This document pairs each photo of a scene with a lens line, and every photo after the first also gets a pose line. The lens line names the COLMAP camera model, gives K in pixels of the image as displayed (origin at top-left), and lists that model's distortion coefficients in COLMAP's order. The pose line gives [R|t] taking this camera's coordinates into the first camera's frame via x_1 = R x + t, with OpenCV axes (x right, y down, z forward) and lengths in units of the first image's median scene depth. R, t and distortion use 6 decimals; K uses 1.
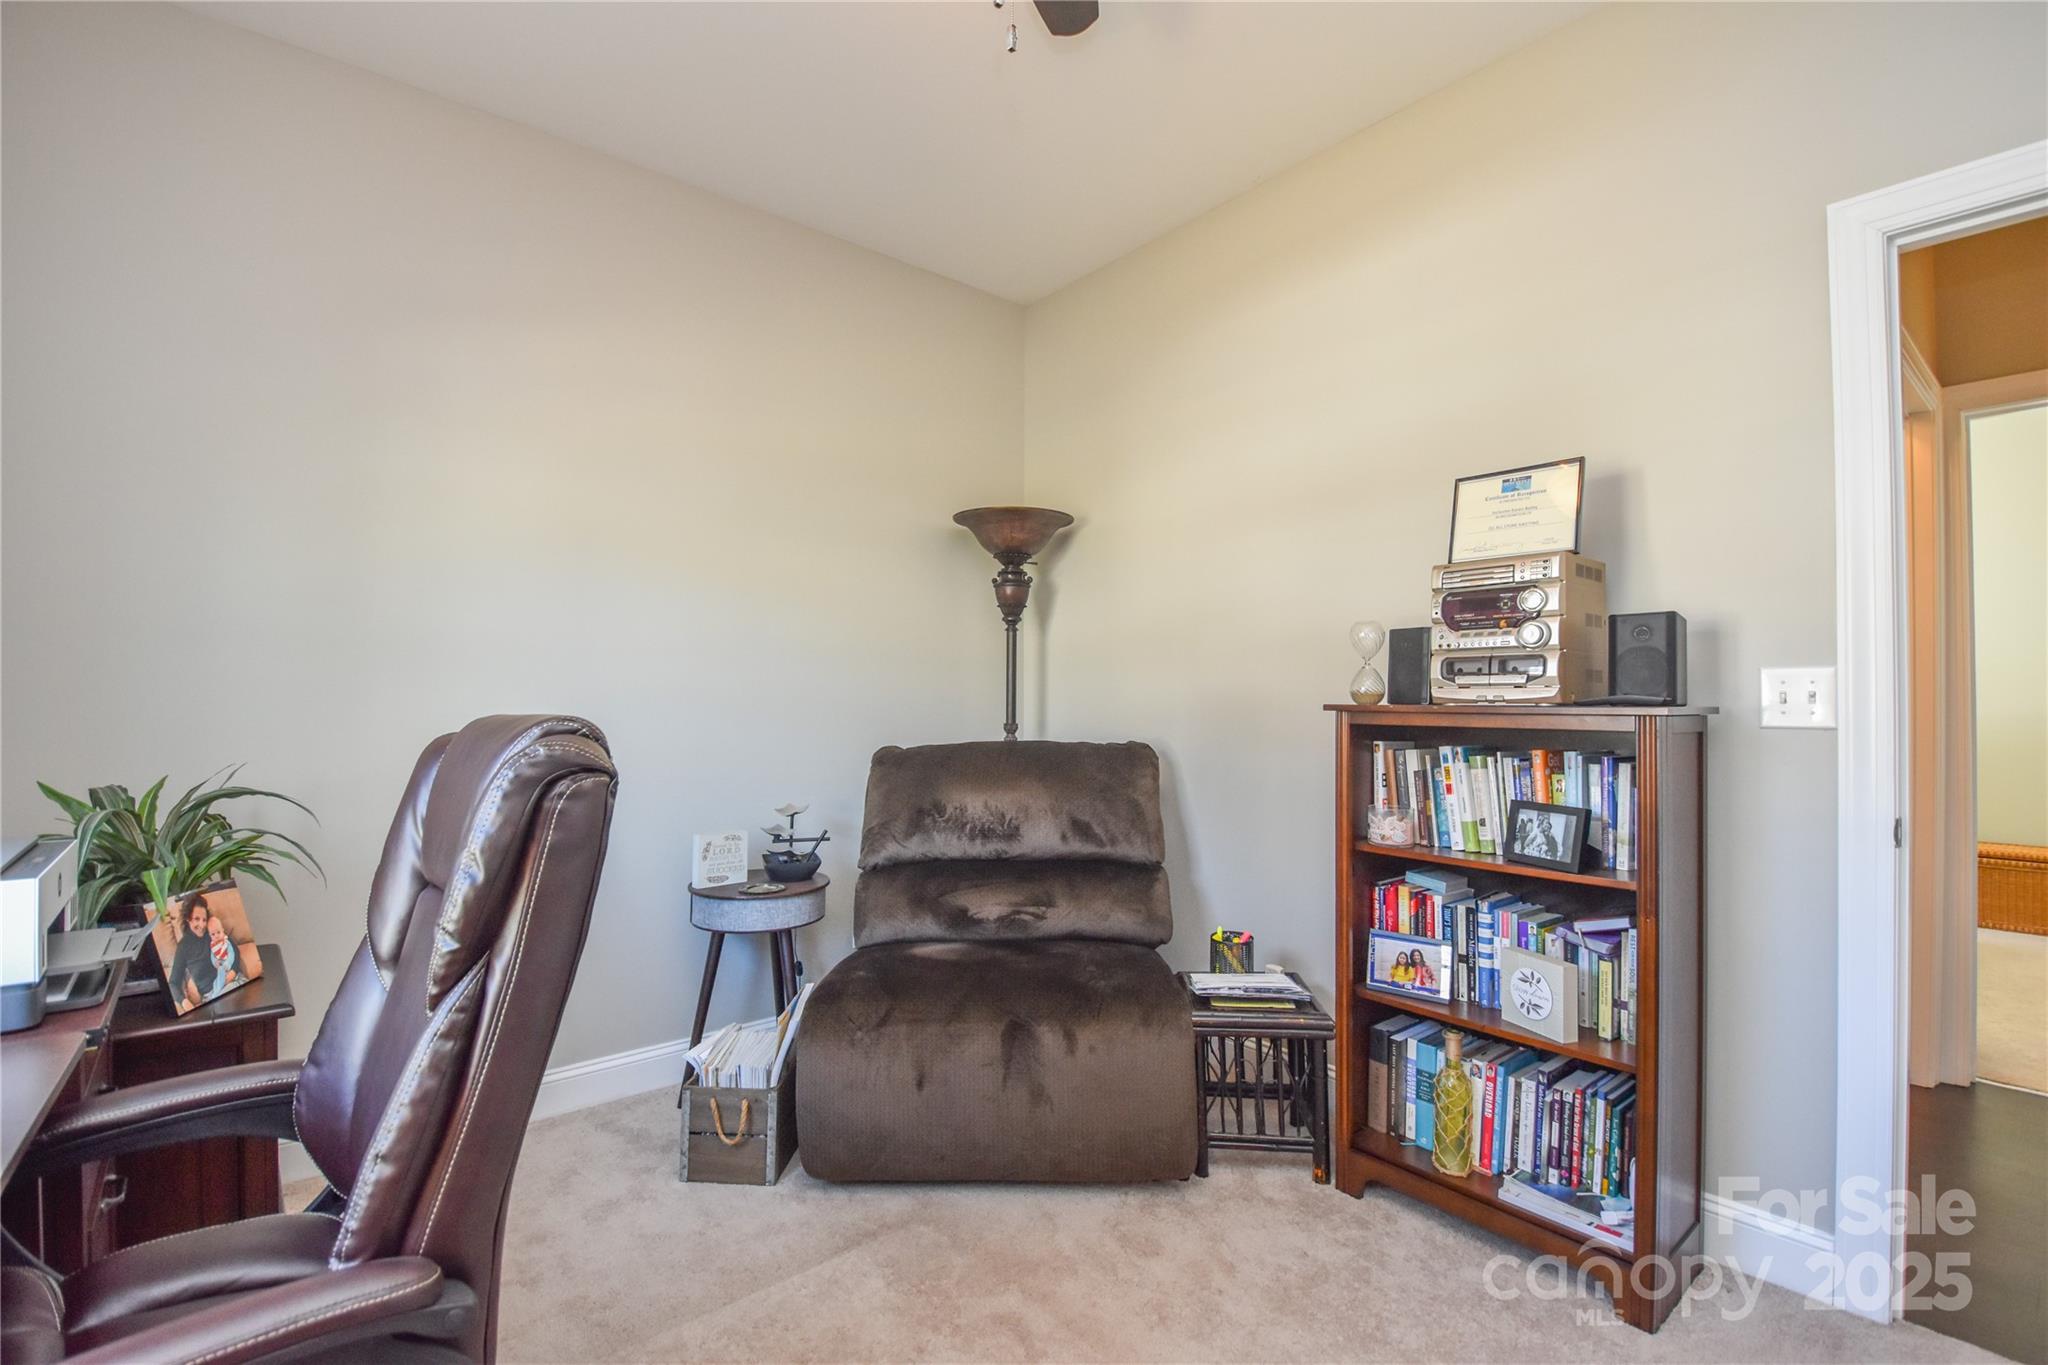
lens RADIAL K [[886.4, 0, 1014.1], [0, 886.4, 696.7], [0, 0, 1]] dist [0.001467, -0.018637]
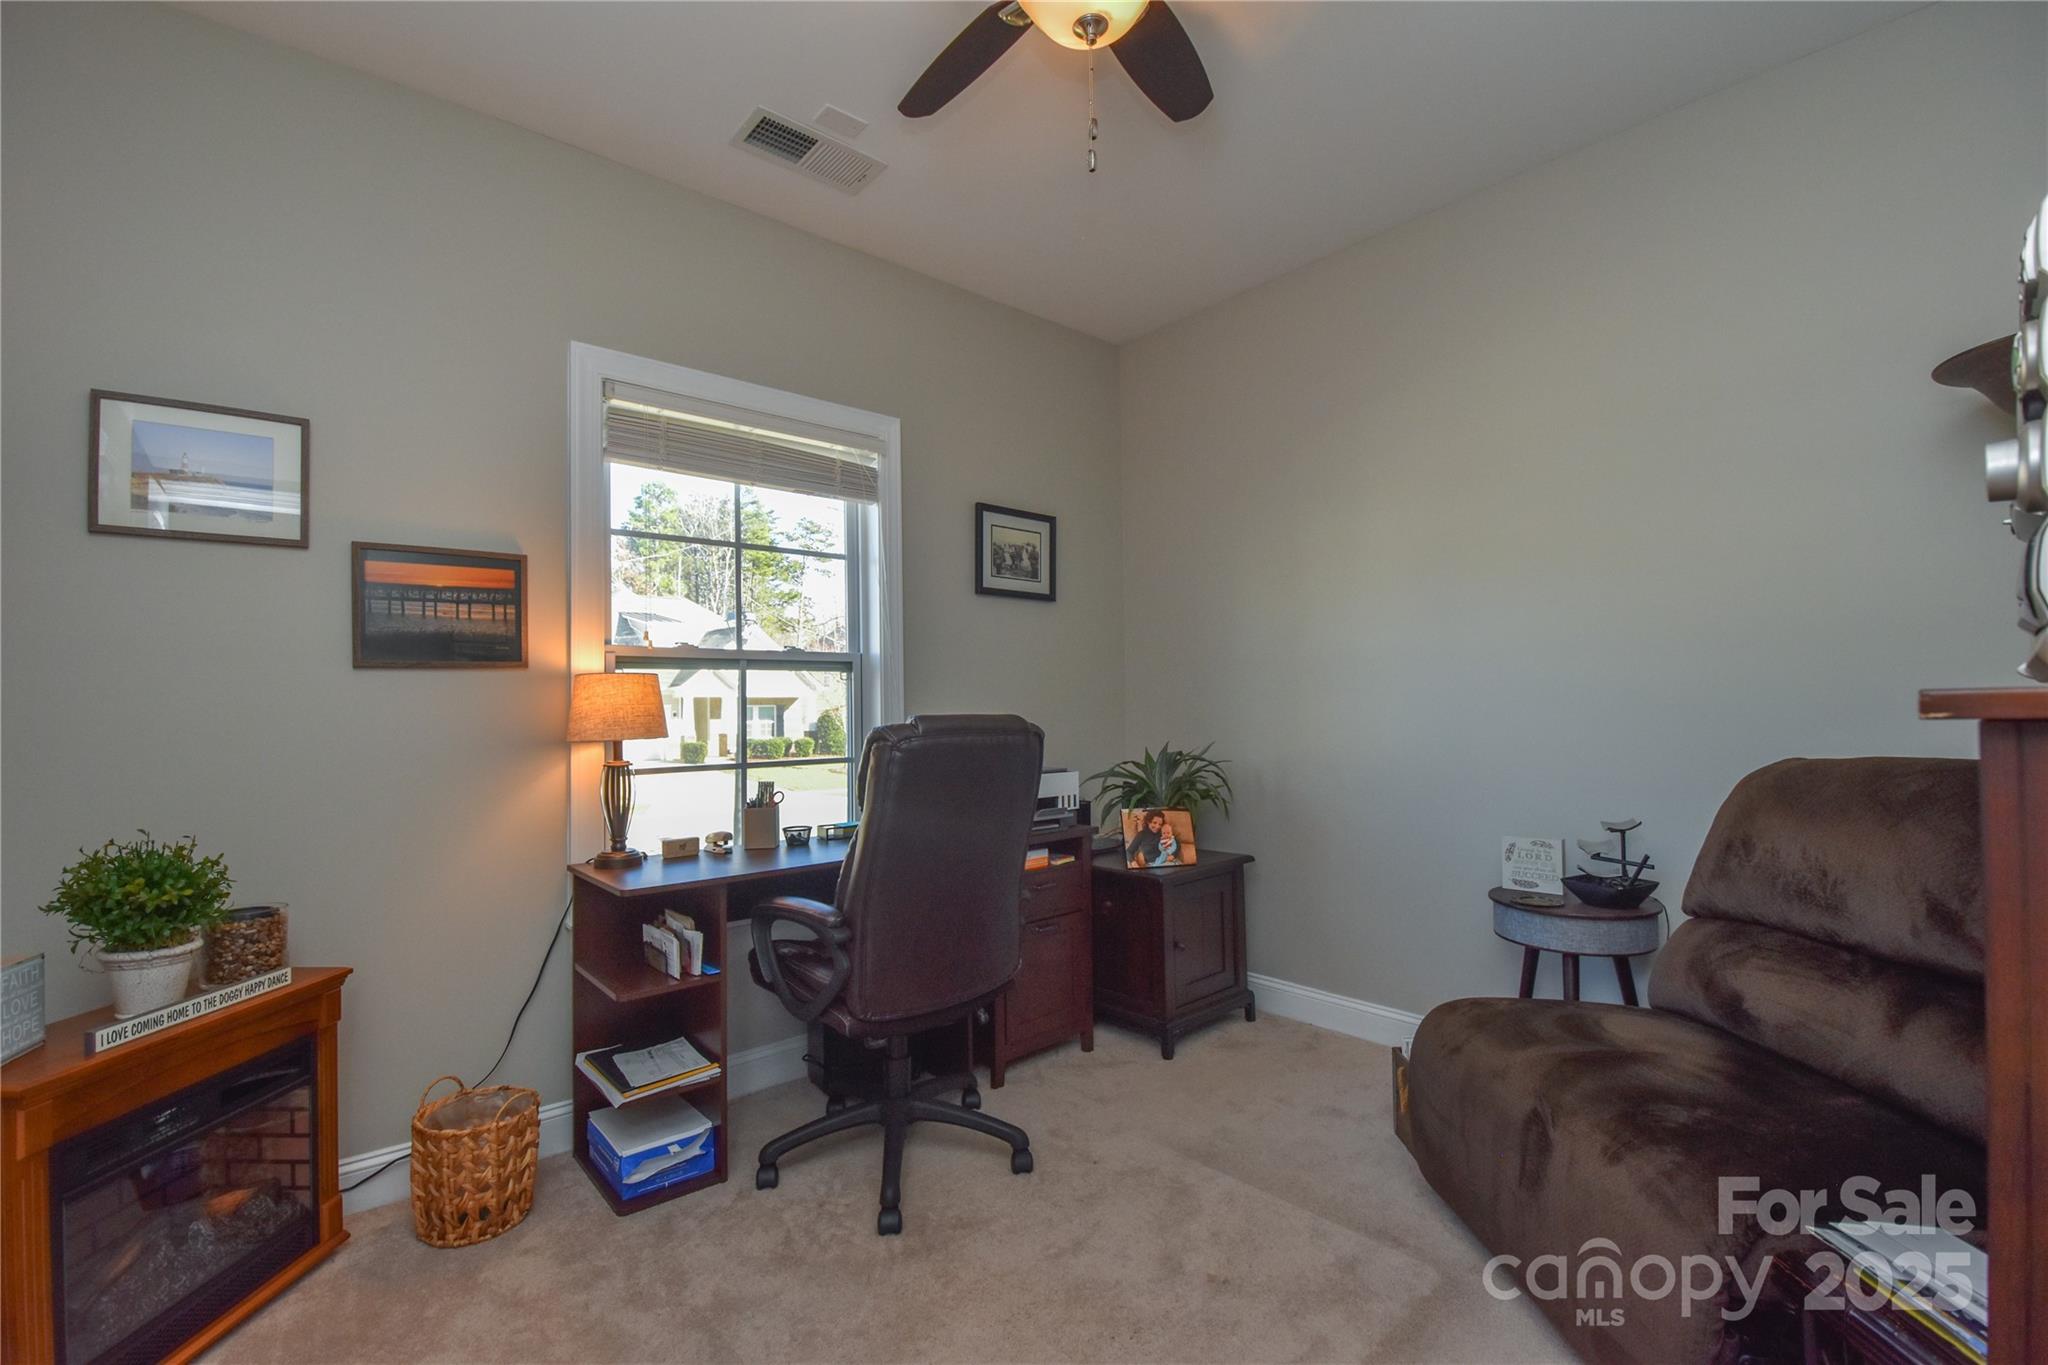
lens RADIAL K [[886.4, 0, 1014.1], [0, 886.4, 696.7], [0, 0, 1]] dist [0.001467, -0.018637]
pose [[0.029593, -0.014367, -0.999459, 0.898168], [0.021912, 0.999666, -0.013721, 0.005312], [0.999322, -0.021494, 0.029898, 0.617100]]
